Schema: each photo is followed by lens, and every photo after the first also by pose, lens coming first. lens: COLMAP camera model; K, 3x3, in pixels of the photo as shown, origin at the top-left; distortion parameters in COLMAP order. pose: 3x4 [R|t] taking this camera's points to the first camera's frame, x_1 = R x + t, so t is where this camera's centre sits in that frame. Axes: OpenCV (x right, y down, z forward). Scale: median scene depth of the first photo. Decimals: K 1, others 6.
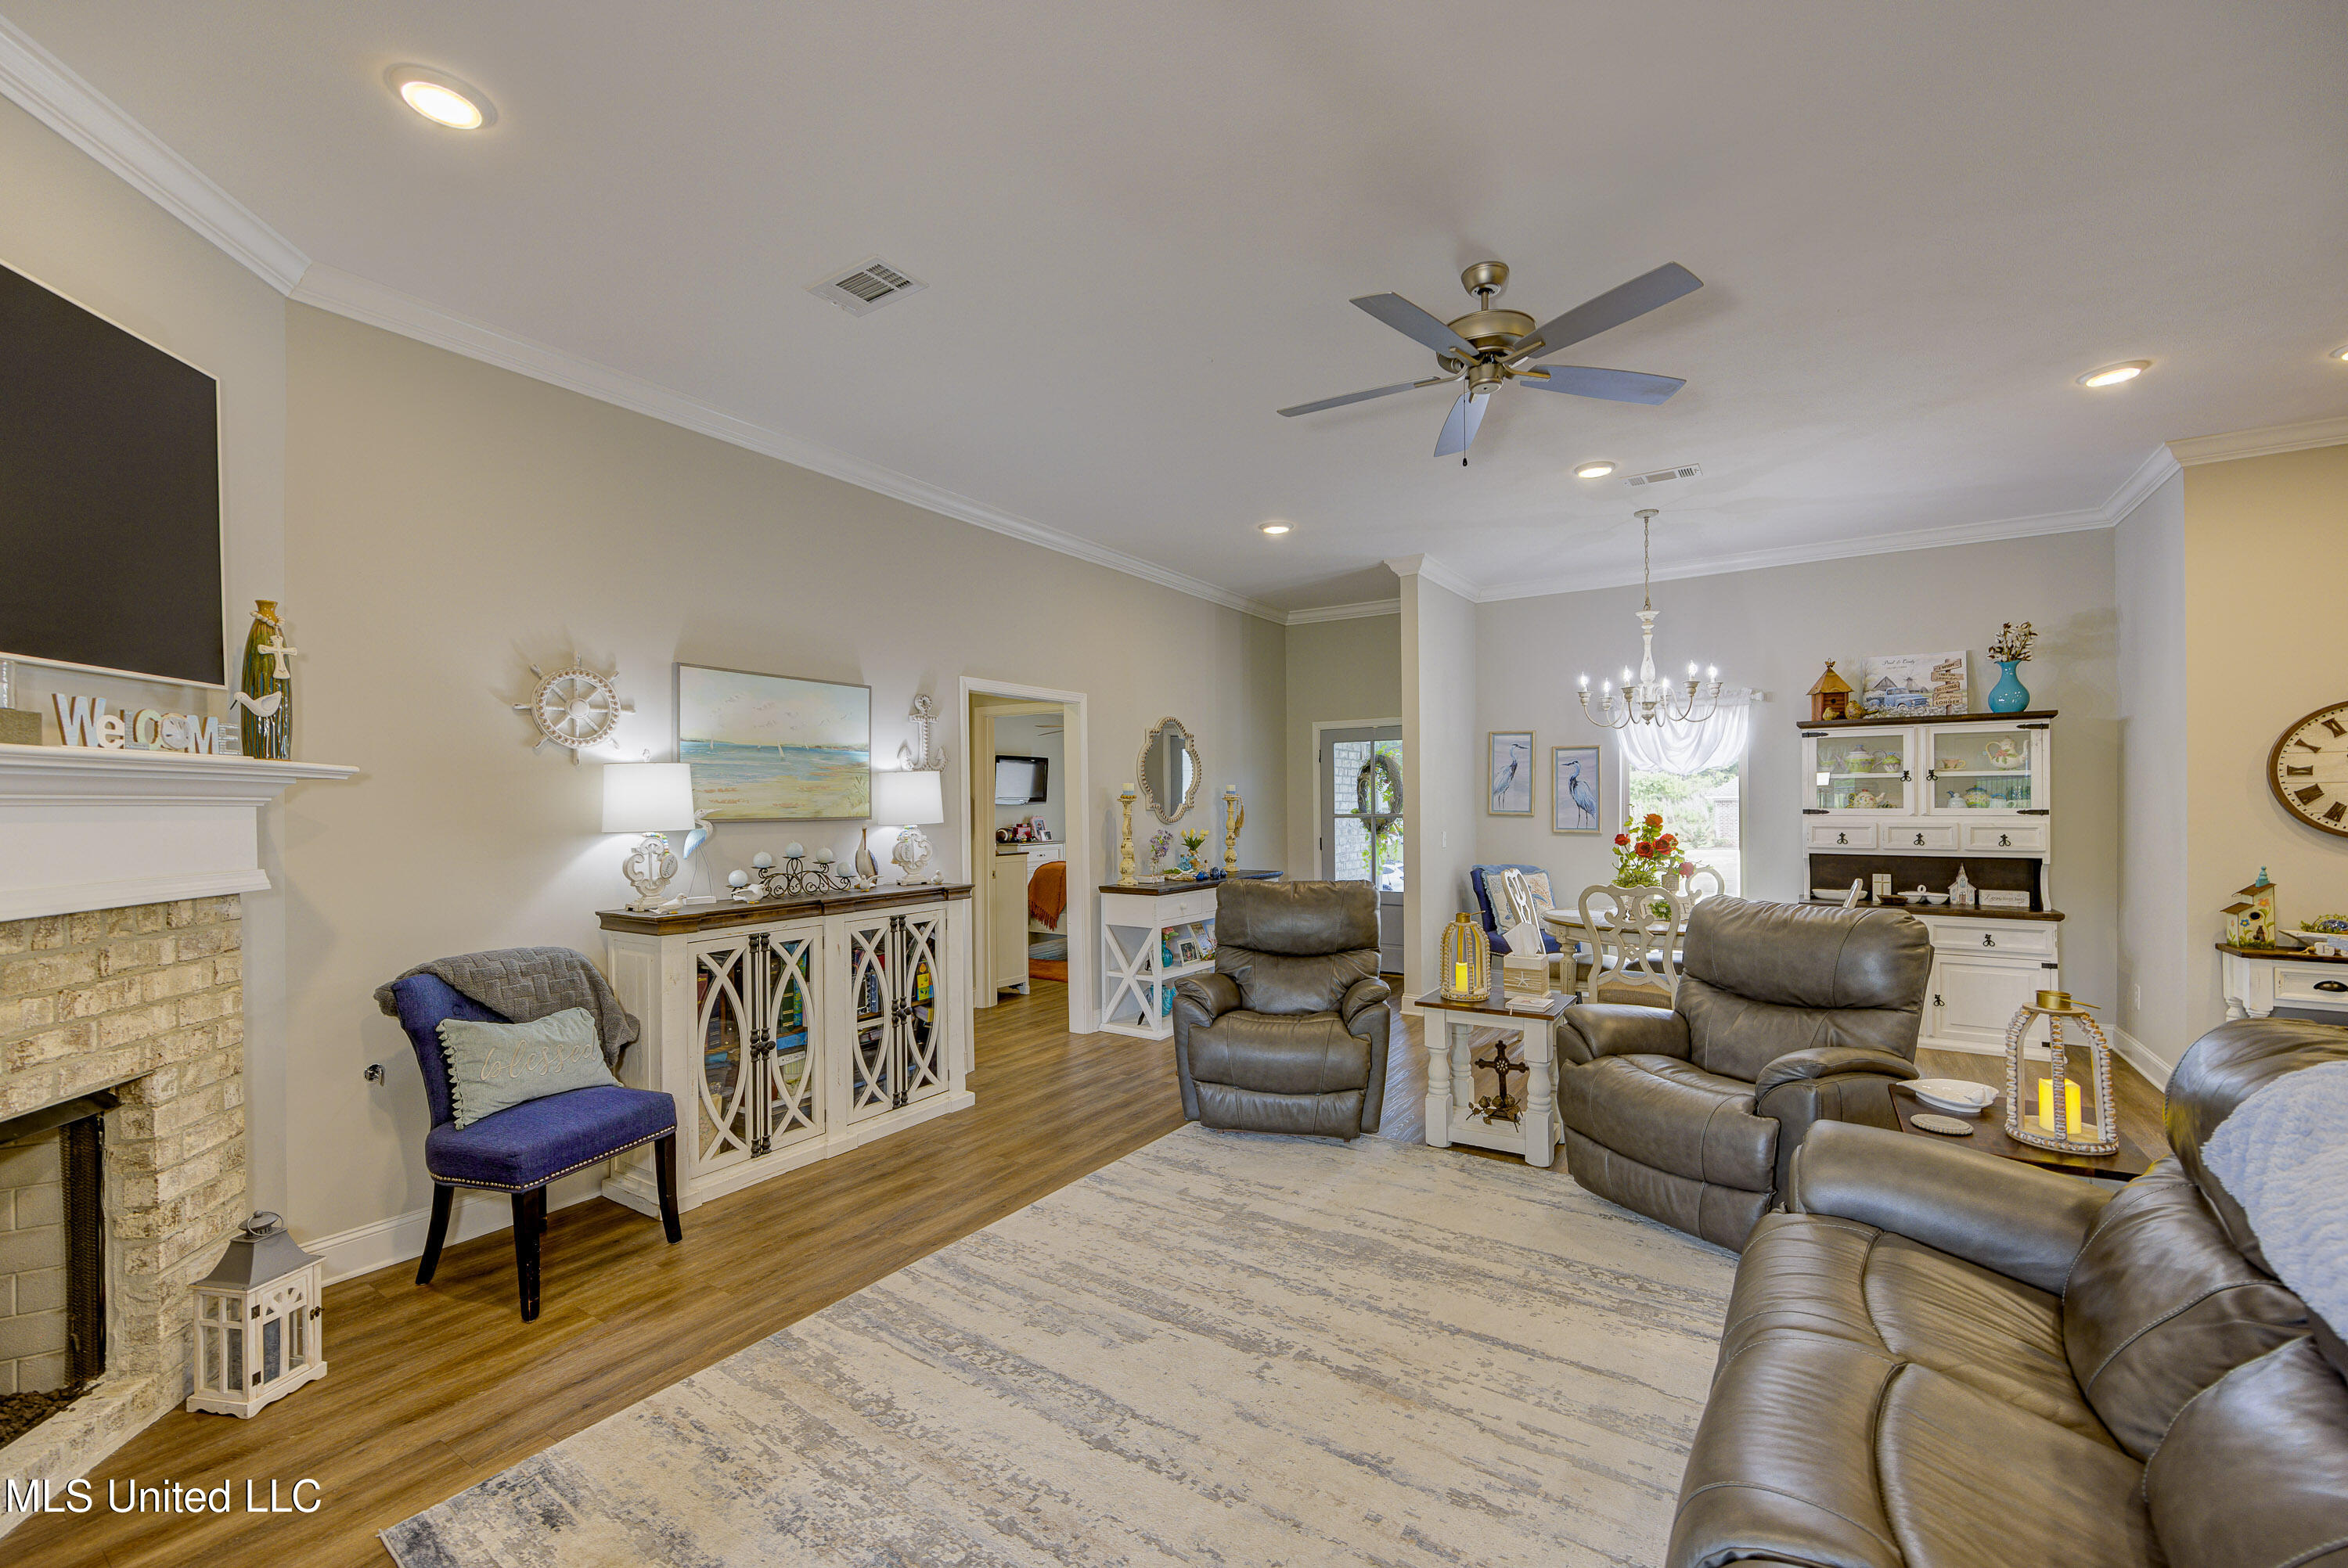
lens RADIAL K [[941.2, 0, 1195.2], [0, 941.2, 797.5], [0, 0, 1]] dist [-0.006303, 0.000720]
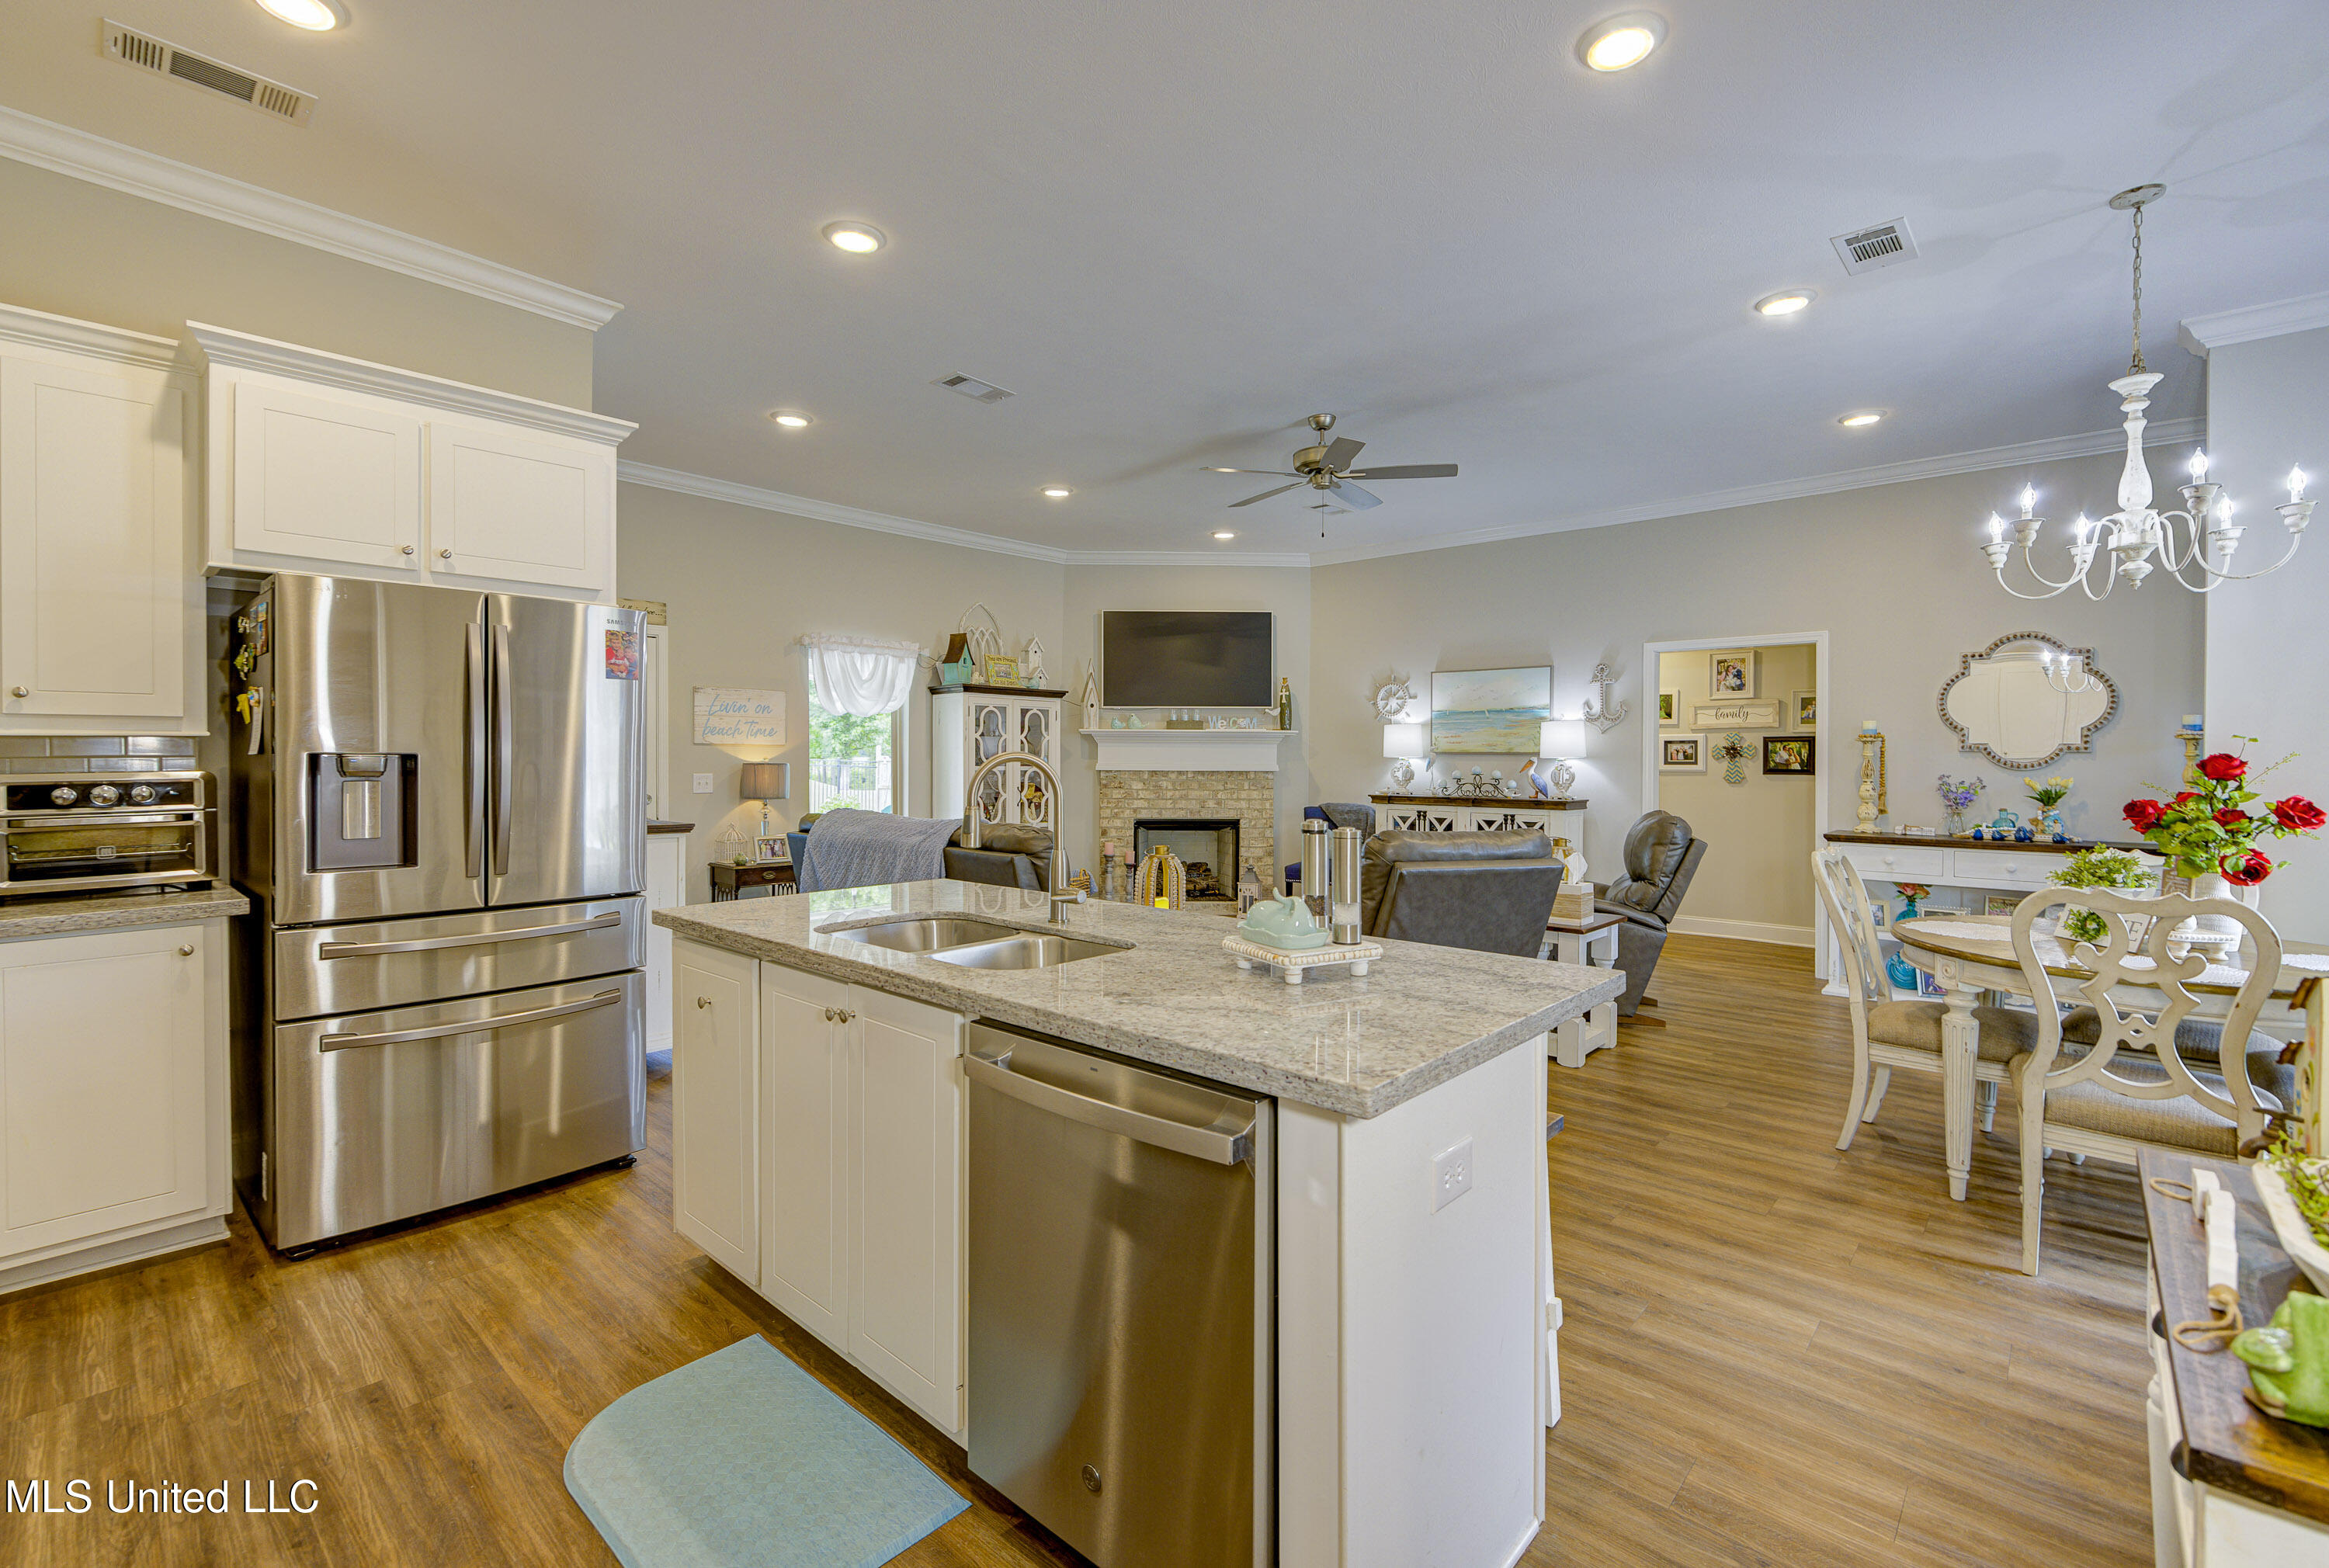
lens RADIAL K [[1045.5, 0, 1184.4], [0, 1045.5, 764.0], [0, 0, 1]] dist [-0.002317, -0.000889]
pose [[-0.150673, 0.008818, -0.988544, 2.051419], [0.000863, 0.999961, 0.008788, 0.035535], [0.988583, 0.000471, -0.150674, 0.996258]]
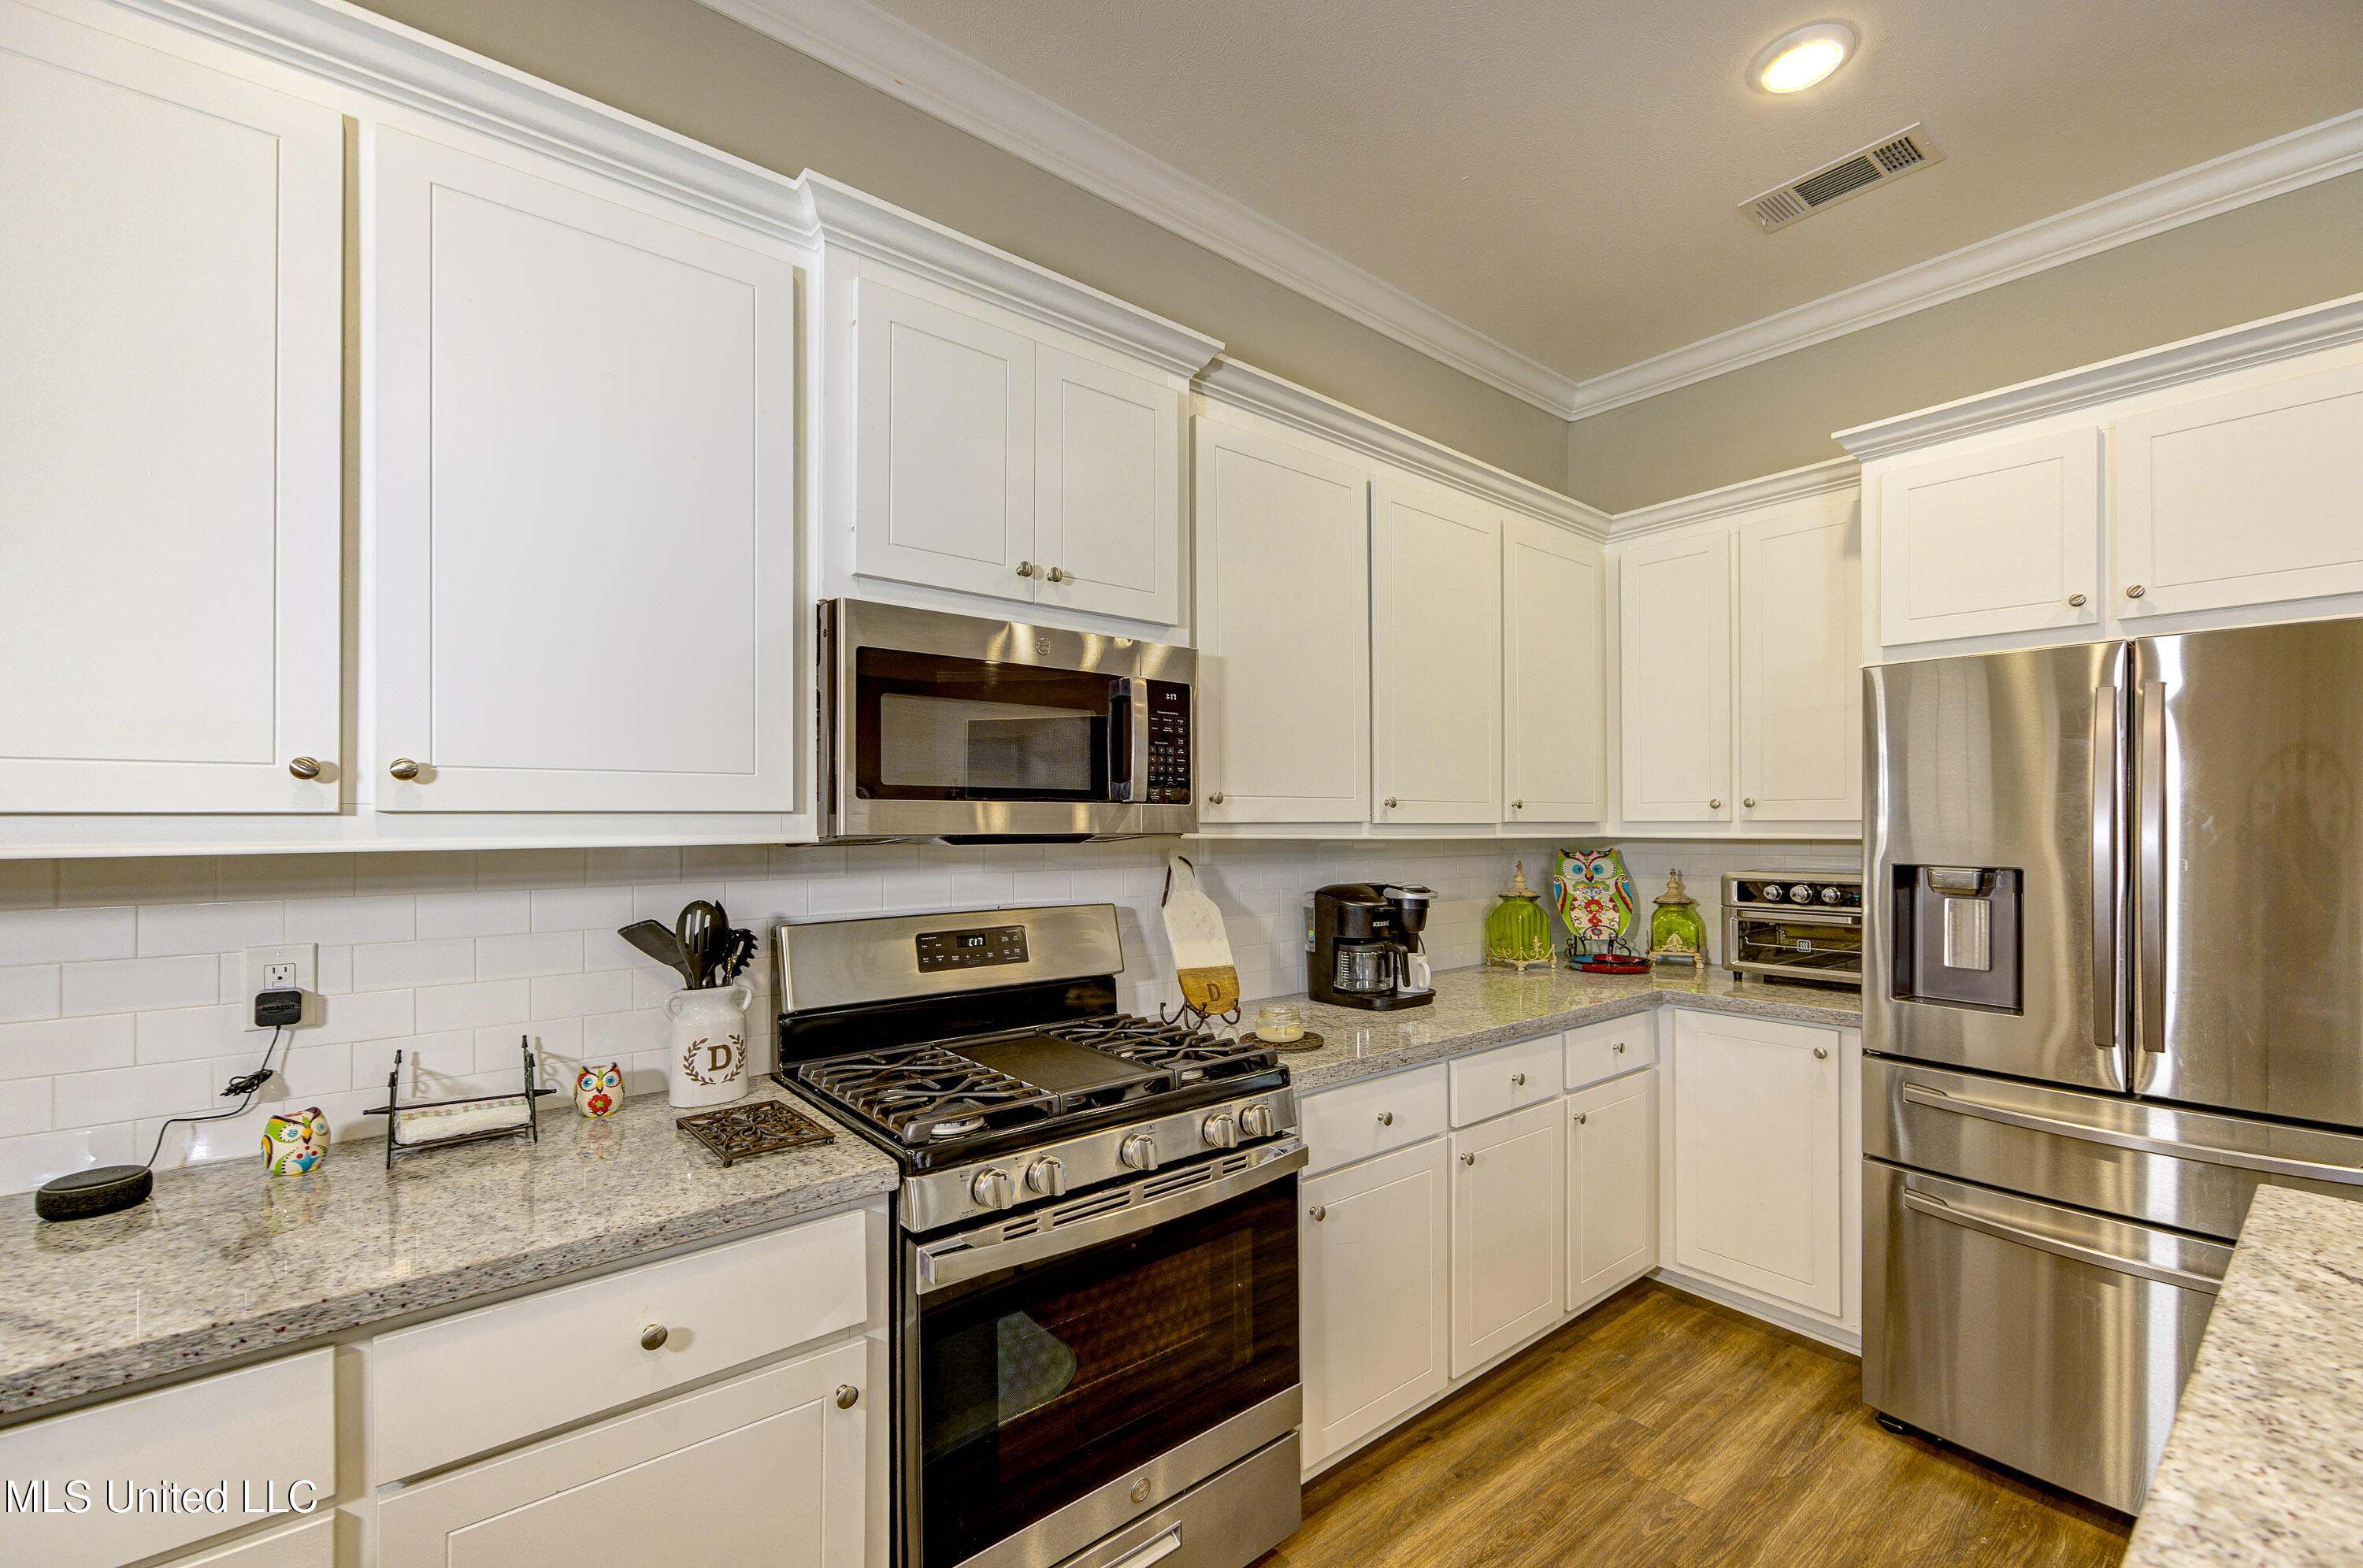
lens RADIAL K [[947.3, 0, 1119.0], [0, 947.3, 816.3], [0, 0, 1]] dist [-0.006303, 0.000720]
pose [[-0.948256, 0.003442, 0.317487, 1.625536], [0.000619, 0.999959, -0.008994, 0.003430], [-0.317505, -0.008333, -0.948220, 0.992345]]
